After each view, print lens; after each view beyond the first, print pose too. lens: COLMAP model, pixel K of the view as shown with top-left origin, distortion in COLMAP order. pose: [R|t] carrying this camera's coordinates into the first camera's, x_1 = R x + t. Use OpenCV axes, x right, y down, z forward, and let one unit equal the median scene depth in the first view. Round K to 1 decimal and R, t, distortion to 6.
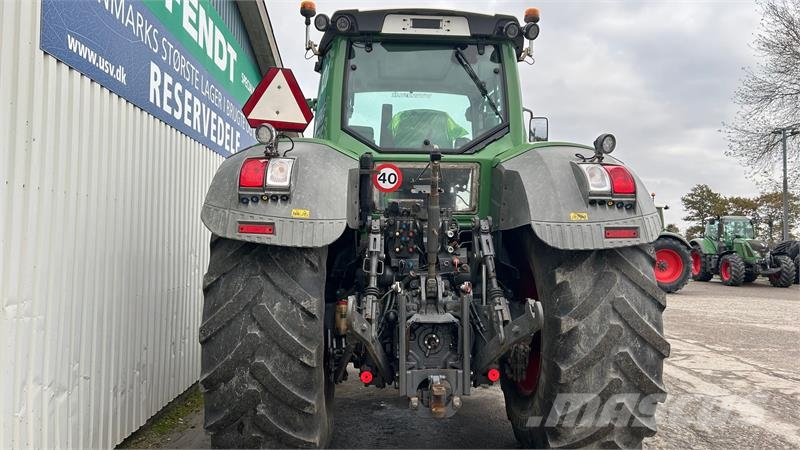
lens RADIAL K [[607.1, 0, 403.8], [0, 607.1, 223.3], [0, 0, 1]] dist [0.039022, -0.040420]
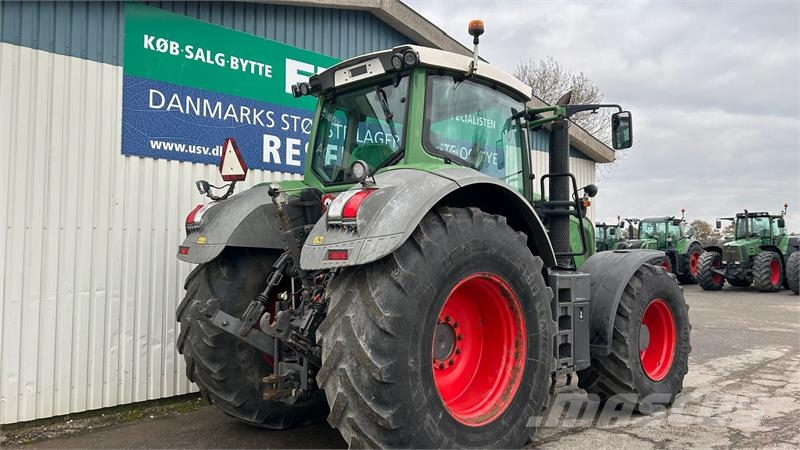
lens RADIAL K [[607.1, 0, 401.9], [0, 607.1, 221.7], [0, 0, 1]] dist [0.039022, -0.040420]
pose [[0.649959, -0.033525, -0.759229, 0.909710], [0.022774, 0.999437, -0.024635, -0.010054], [0.759628, -0.001279, 0.650357, 0.292785]]
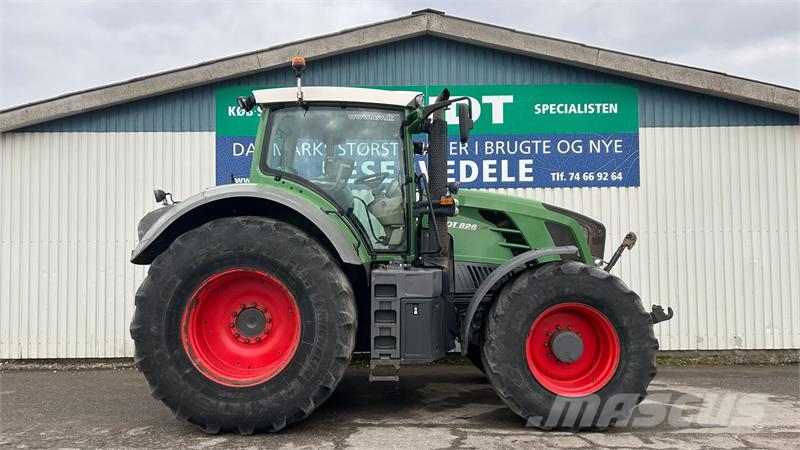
lens RADIAL K [[604.5, 0, 395.8], [0, 604.5, 233.0], [0, 0, 1]] dist [0.065892, -0.074643]
pose [[-0.049902, -0.037993, -0.998031, 1.419951], [0.043317, 0.998254, -0.040168, 0.038093], [0.997814, -0.045236, -0.048169, 1.295886]]
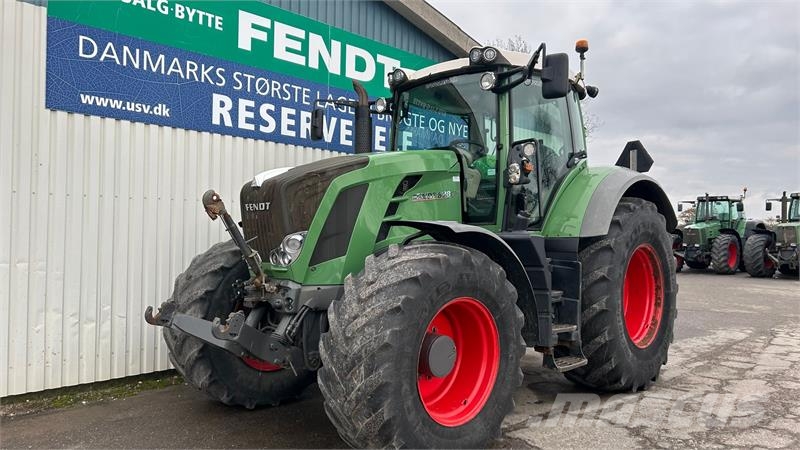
lens RADIAL K [[607.1, 0, 402.9], [0, 607.1, 231.1], [0, 0, 1]] dist [0.039022, -0.040420]
pose [[0.695809, 0.012505, -0.718118, 0.833534], [0.006649, 0.999693, 0.023851, 0.006752], [0.718196, -0.021370, 0.695512, 0.359523]]
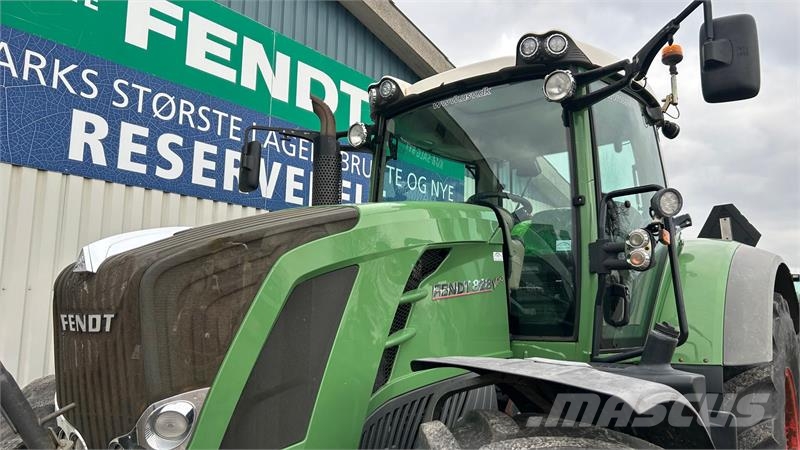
lens RADIAL K [[607.1, 0, 398.4], [0, 607.1, 228.4], [0, 0, 1]] dist [0.039022, -0.040420]
pose [[0.761795, -0.067421, -0.644300, 0.409117], [-0.000163, 0.994550, -0.104264, -0.027400], [0.647818, 0.079533, 0.757632, 0.677494]]
